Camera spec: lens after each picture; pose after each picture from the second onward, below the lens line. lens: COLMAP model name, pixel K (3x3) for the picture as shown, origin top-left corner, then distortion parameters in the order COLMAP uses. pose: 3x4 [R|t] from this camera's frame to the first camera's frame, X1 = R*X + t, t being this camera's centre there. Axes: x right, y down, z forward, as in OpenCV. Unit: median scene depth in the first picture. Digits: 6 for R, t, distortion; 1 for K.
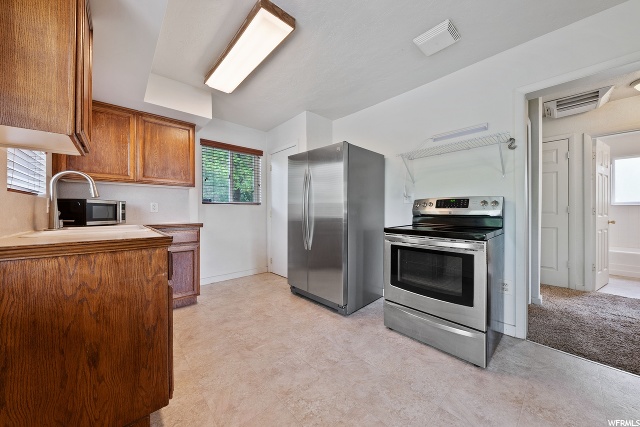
lens RADIAL K [[222.1, 0, 322.7], [0, 222.1, 211.4], [0, 0, 1]] dist [0.001912, -0.000106]
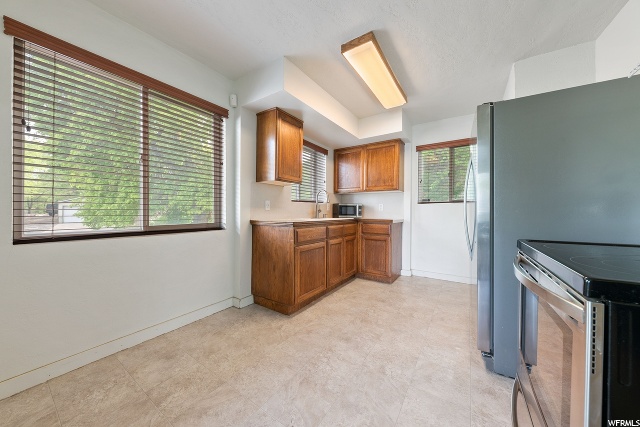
lens RADIAL K [[222.1, 0, 322.0], [0, 222.1, 211.8], [0, 0, 1]] dist [0.001912, -0.000106]
pose [[0.241382, 0.006040, -0.970411, 0.657313], [-0.005353, 0.999974, 0.004893, 0.004647], [0.970415, 0.004013, 0.241408, 0.389453]]
